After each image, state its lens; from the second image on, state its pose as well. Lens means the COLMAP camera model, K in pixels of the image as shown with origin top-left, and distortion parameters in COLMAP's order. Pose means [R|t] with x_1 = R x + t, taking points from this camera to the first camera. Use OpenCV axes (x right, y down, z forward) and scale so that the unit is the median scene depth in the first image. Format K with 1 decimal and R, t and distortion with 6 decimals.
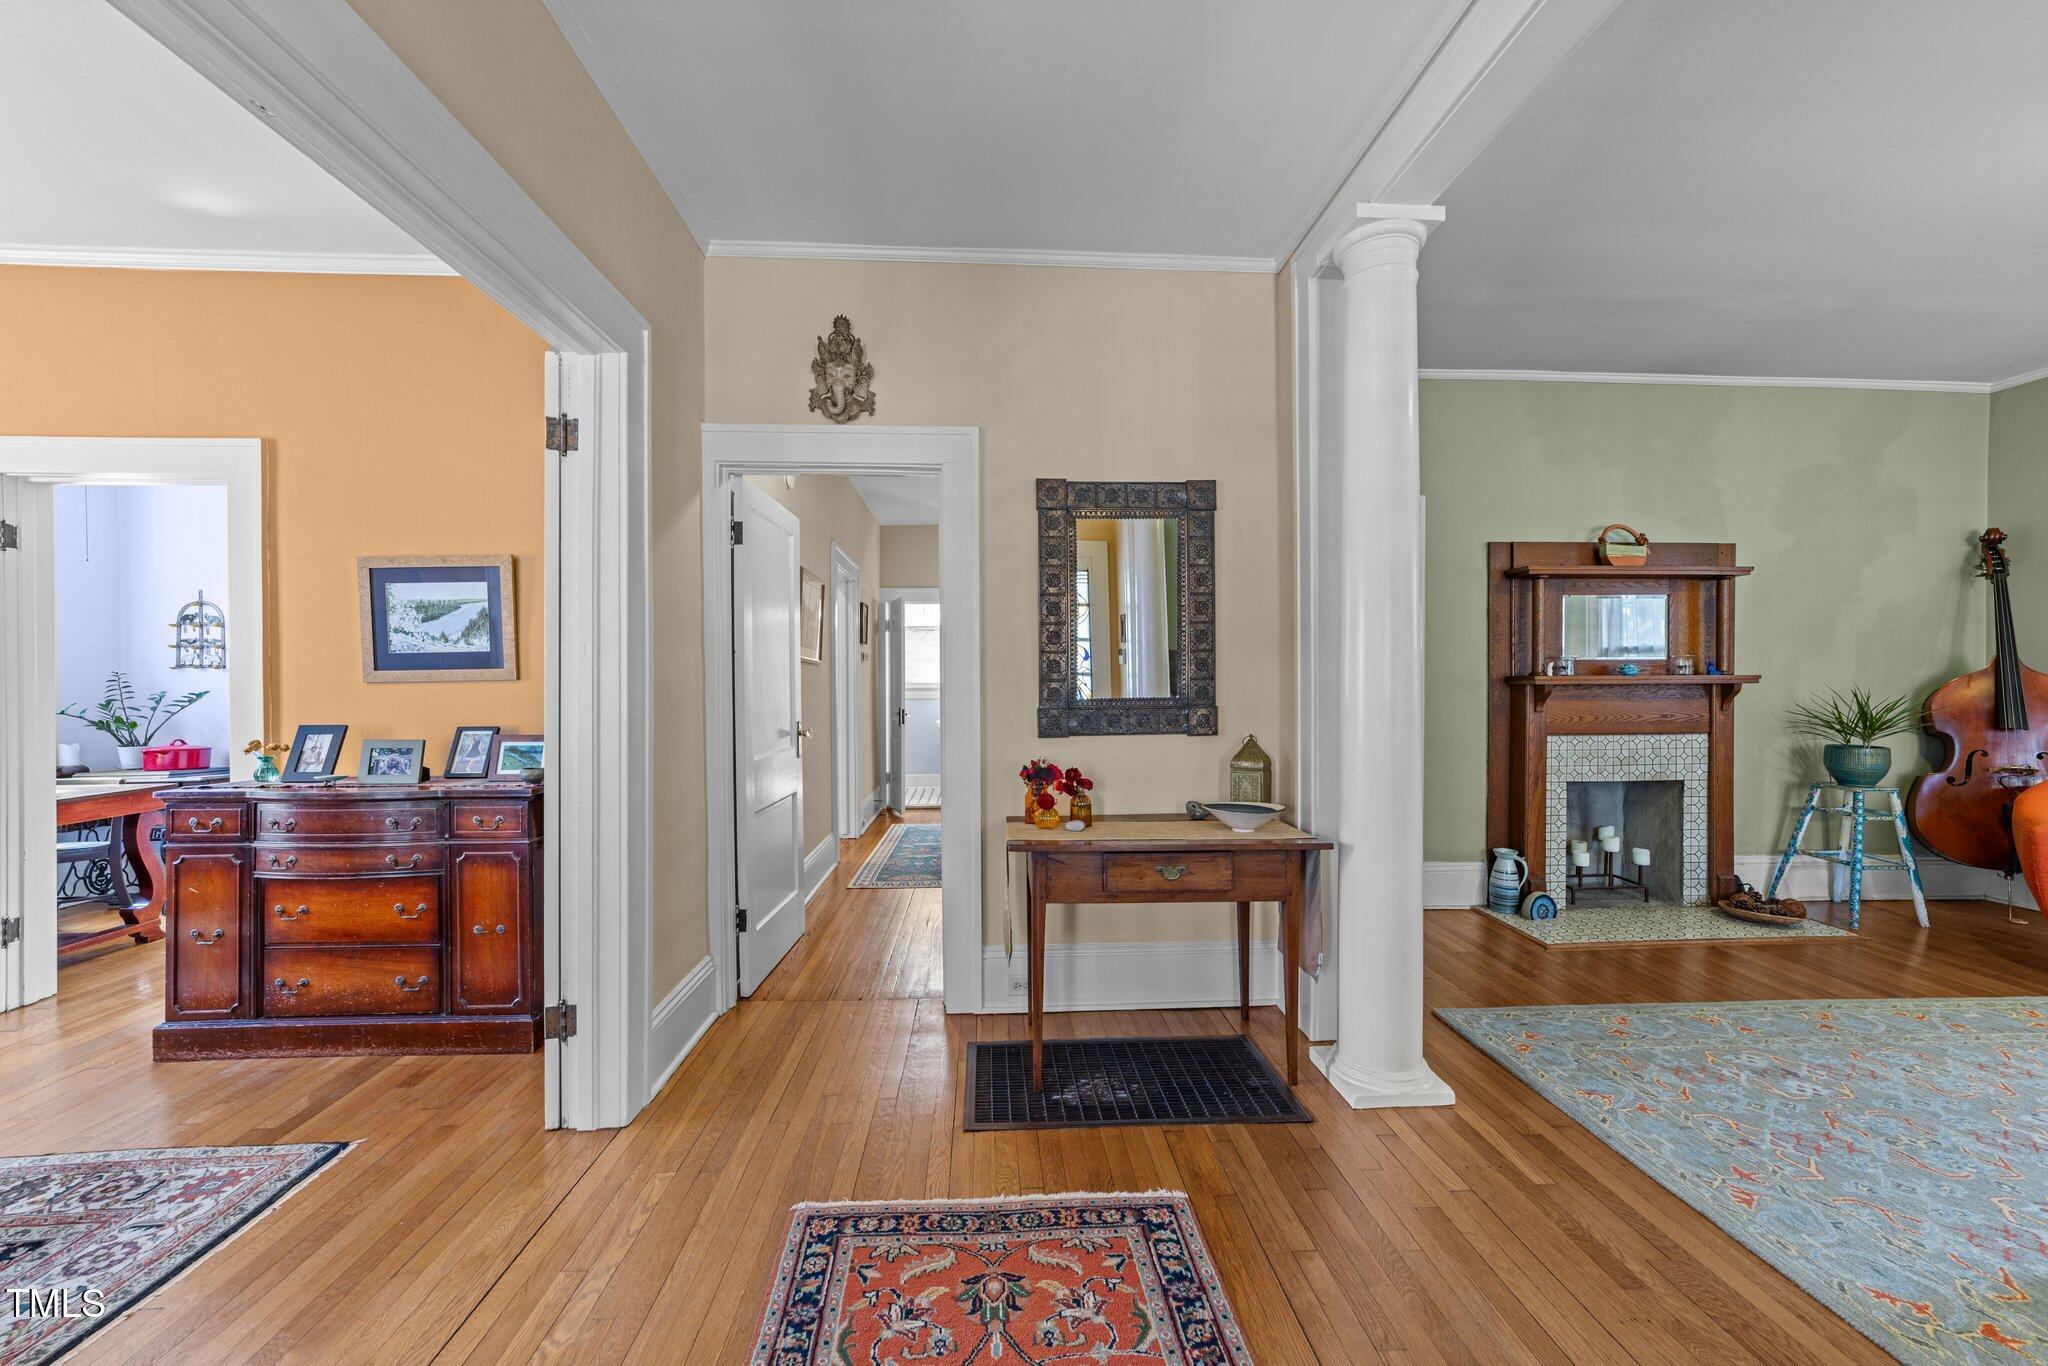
lens RADIAL K [[781.8, 0, 1027.5], [0, 781.8, 688.0], [0, 0, 1]] dist [-0.005604, 0.004072]
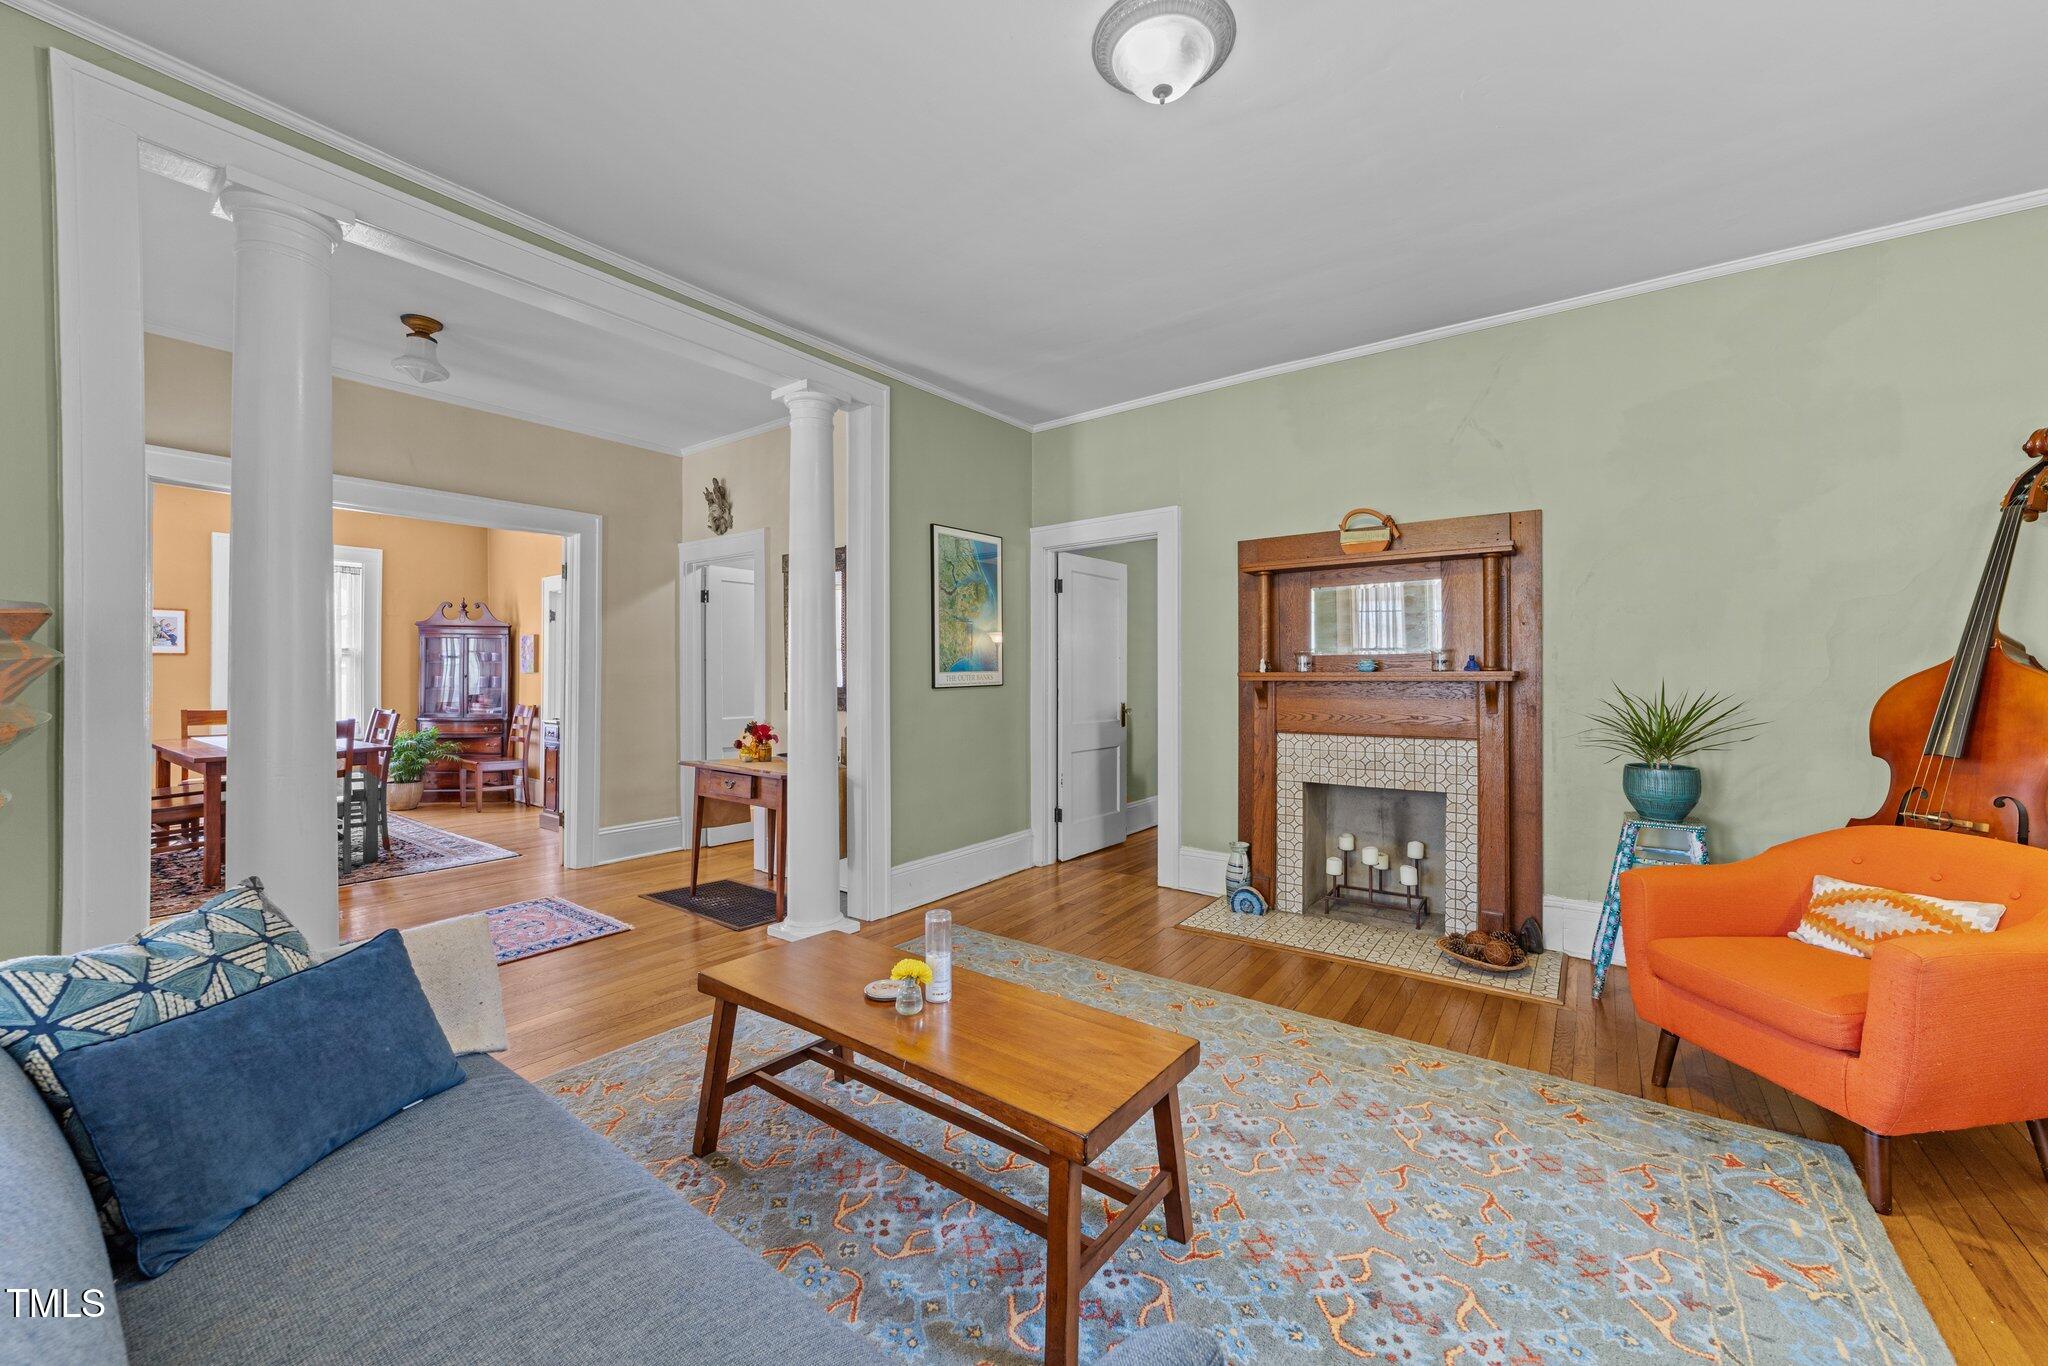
lens RADIAL K [[781.8, 0, 1017.6], [0, 781.8, 672.3], [0, 0, 1]] dist [-0.005604, 0.004072]
pose [[0.768318, 0.000793, -0.640068, 1.029919], [-0.006374, 0.999959, -0.006412, -0.006932], [0.640037, 0.009006, 0.768291, 0.029974]]
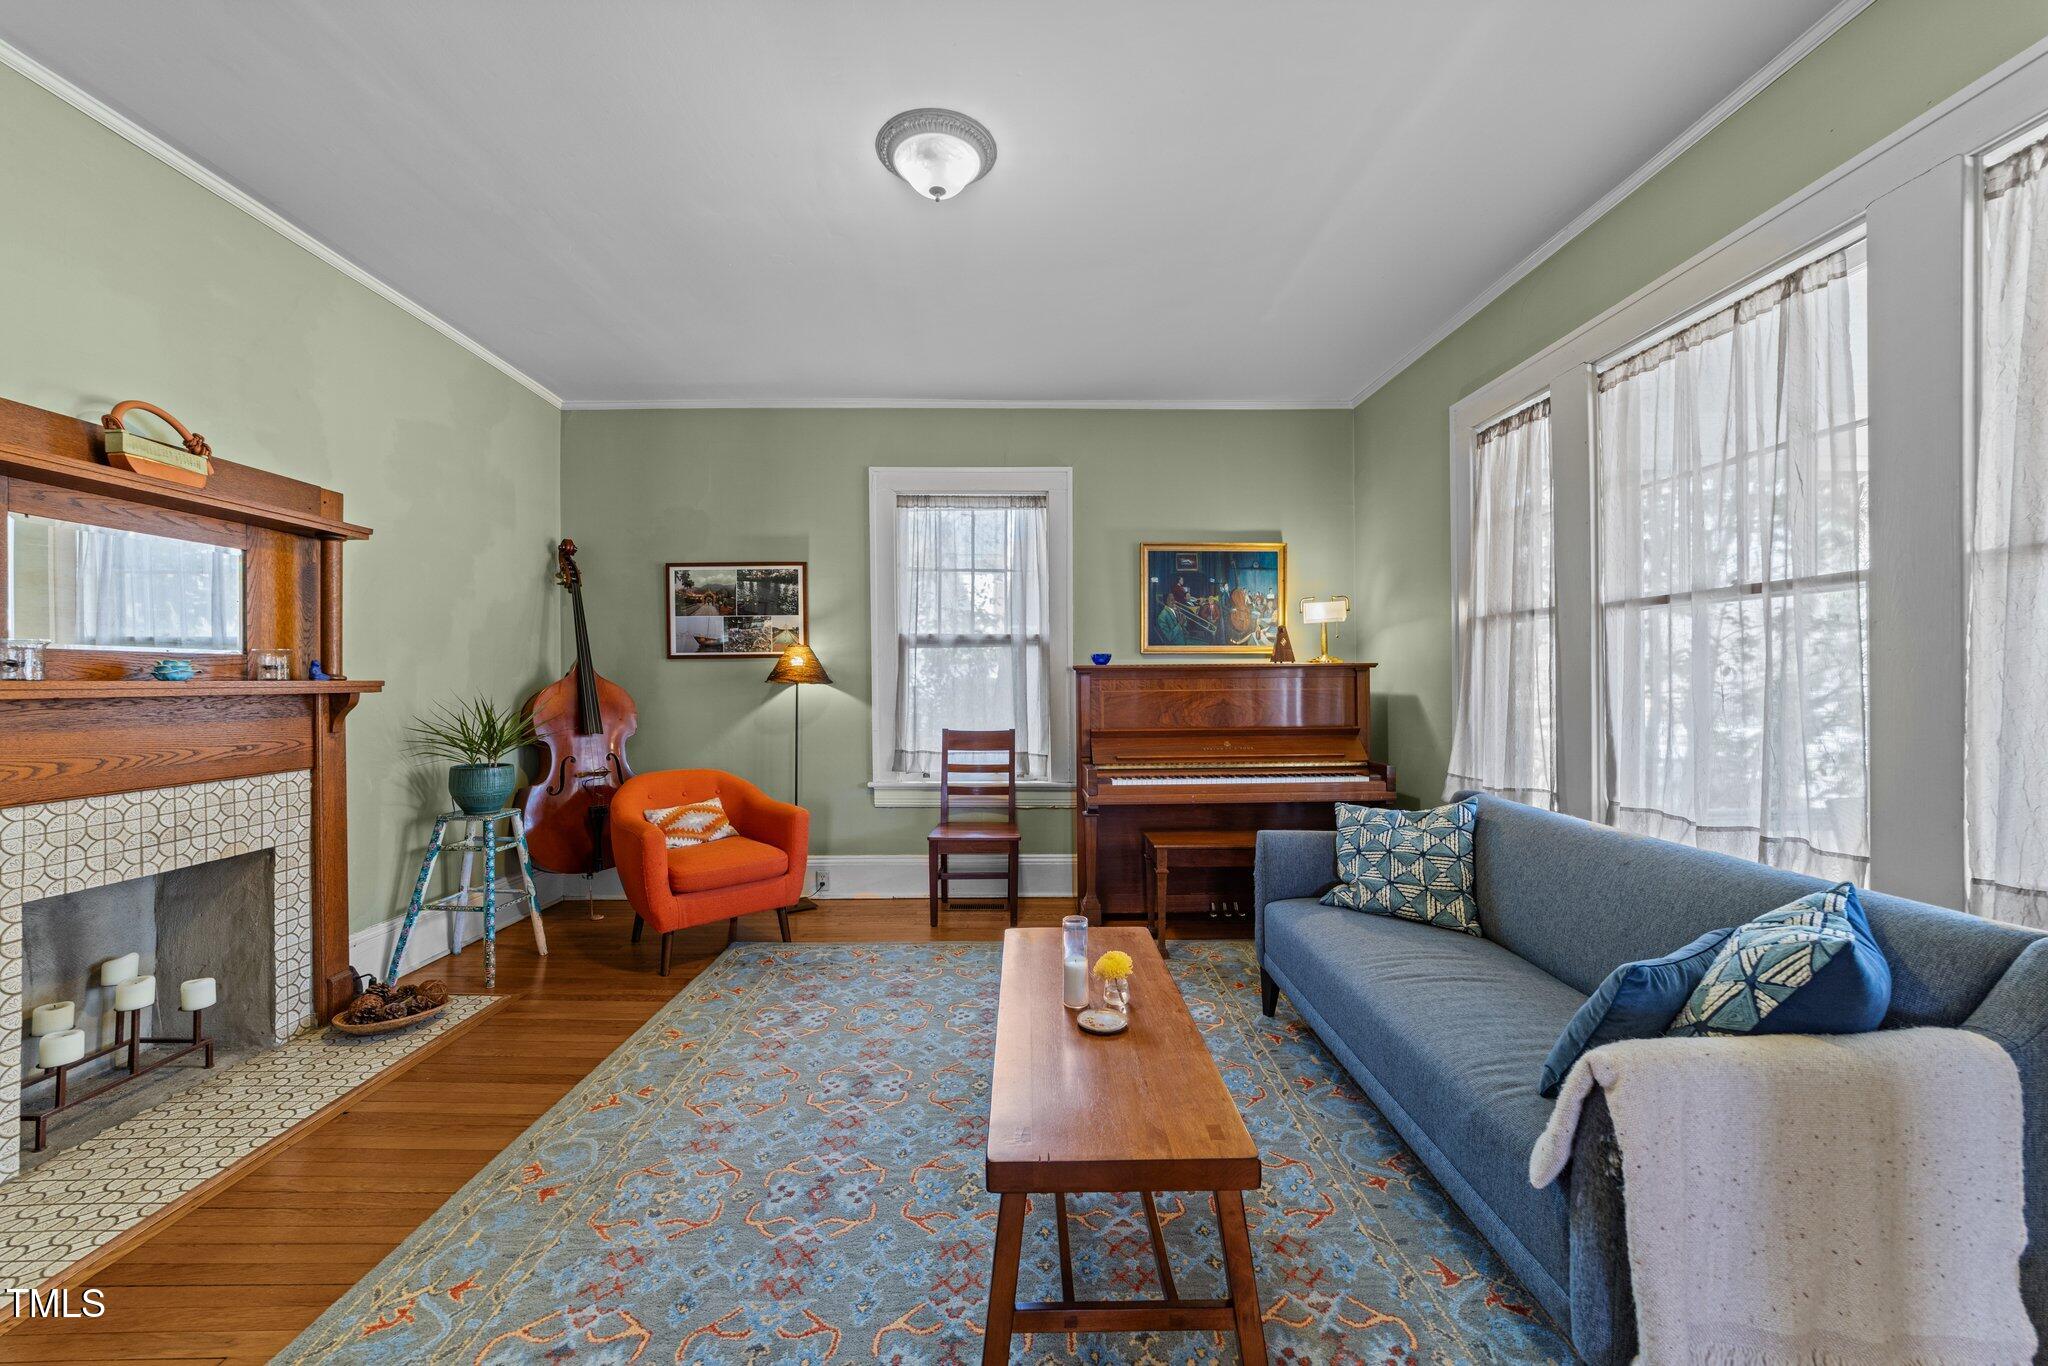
lens RADIAL K [[781.8, 0, 1031.1], [0, 781.8, 682.3], [0, 0, 1]] dist [-0.005604, 0.004072]
pose [[0.041881, 0.001277, 0.999122, 0.236260], [0.012076, 0.999925, -0.001785, -0.006580], [-0.999050, 0.012140, 0.041862, 0.360975]]
